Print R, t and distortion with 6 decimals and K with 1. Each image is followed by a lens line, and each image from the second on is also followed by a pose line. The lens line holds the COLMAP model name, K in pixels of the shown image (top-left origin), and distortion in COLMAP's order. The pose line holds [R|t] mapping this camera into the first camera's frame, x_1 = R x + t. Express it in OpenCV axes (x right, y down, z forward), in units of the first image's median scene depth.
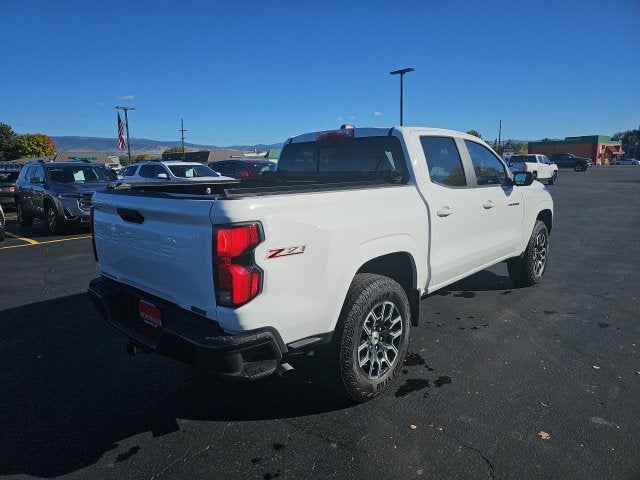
lens RADIAL K [[424.6, 0, 315.9], [0, 424.6, 235.6], [0, 0, 1]] dist [0.058839, -0.047109]
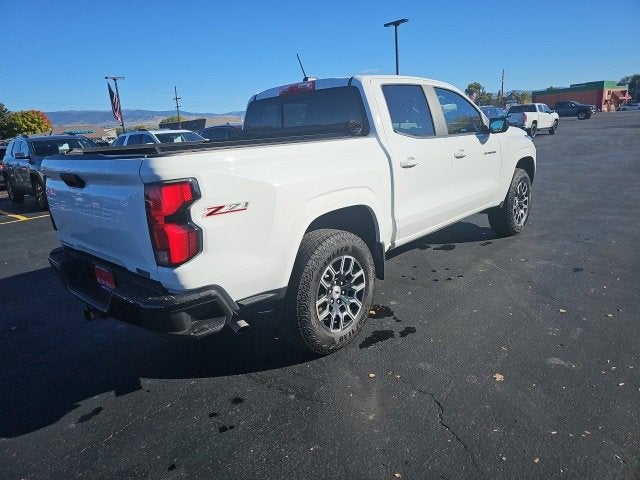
lens RADIAL K [[424.6, 0, 317.4], [0, 424.6, 233.2], [0, 0, 1]] dist [0.058839, -0.047109]
pose [[0.998691, -0.050074, -0.010441, 0.108244], [0.050738, 0.995660, 0.078023, 0.020945], [0.006489, -0.078451, 0.996897, 0.013856]]
